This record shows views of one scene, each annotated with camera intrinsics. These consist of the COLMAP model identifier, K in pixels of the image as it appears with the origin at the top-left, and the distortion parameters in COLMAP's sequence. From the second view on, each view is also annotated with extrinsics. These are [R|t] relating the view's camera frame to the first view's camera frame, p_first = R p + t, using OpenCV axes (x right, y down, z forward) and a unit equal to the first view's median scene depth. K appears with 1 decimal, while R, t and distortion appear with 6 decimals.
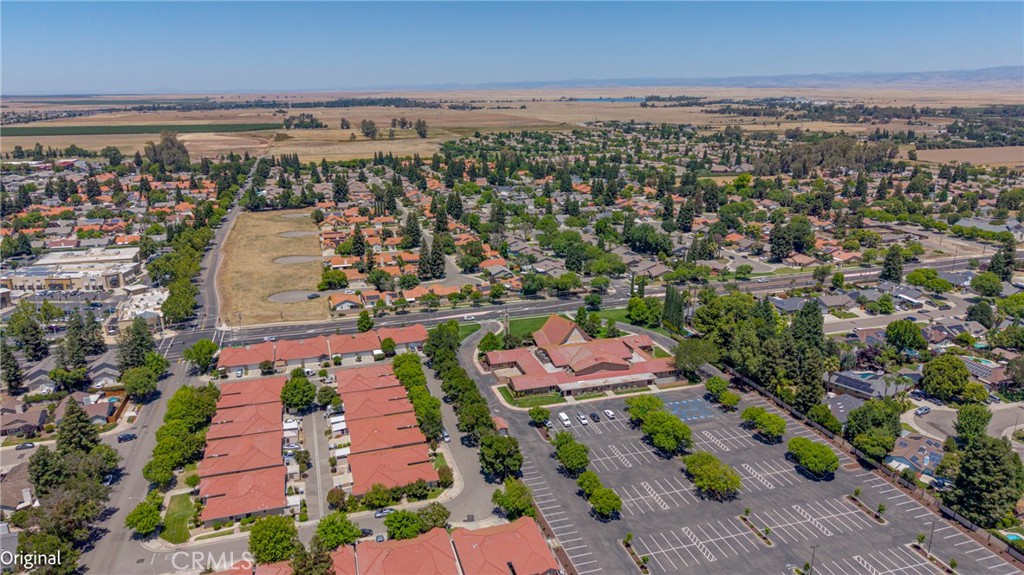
lens RADIAL K [[682.7, 0, 513.2], [0, 682.7, 284.9], [0, 0, 1]] dist [0.018968, -0.012102]
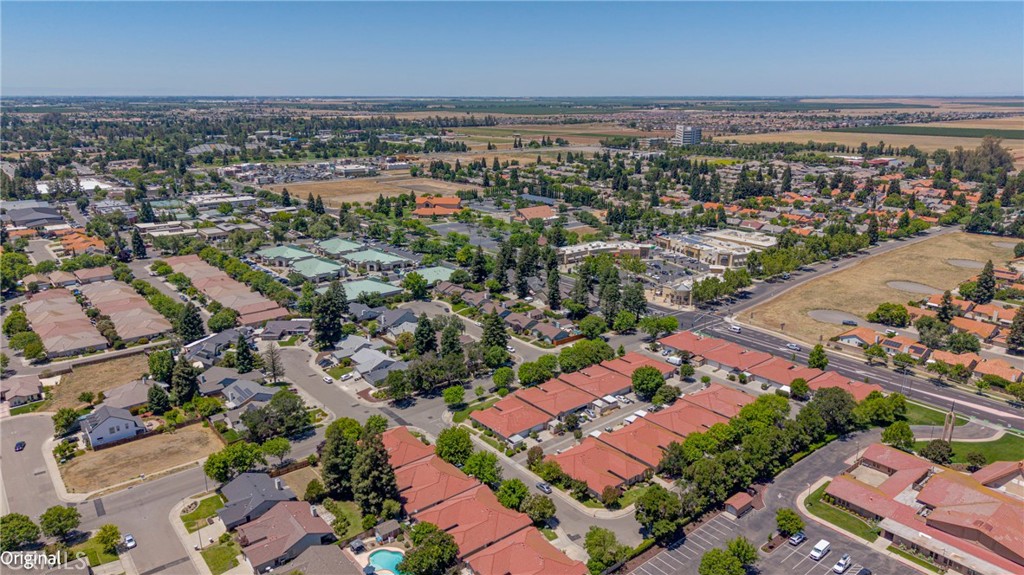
lens RADIAL K [[682.7, 0, 510.8], [0, 682.7, 289.1], [0, 0, 1]] dist [0.018968, -0.012102]
pose [[0.370437, 0.259625, -0.891836, 0.433243], [-0.256032, 0.951487, 0.170643, -0.085568], [0.892874, 0.165126, 0.418939, 0.295233]]
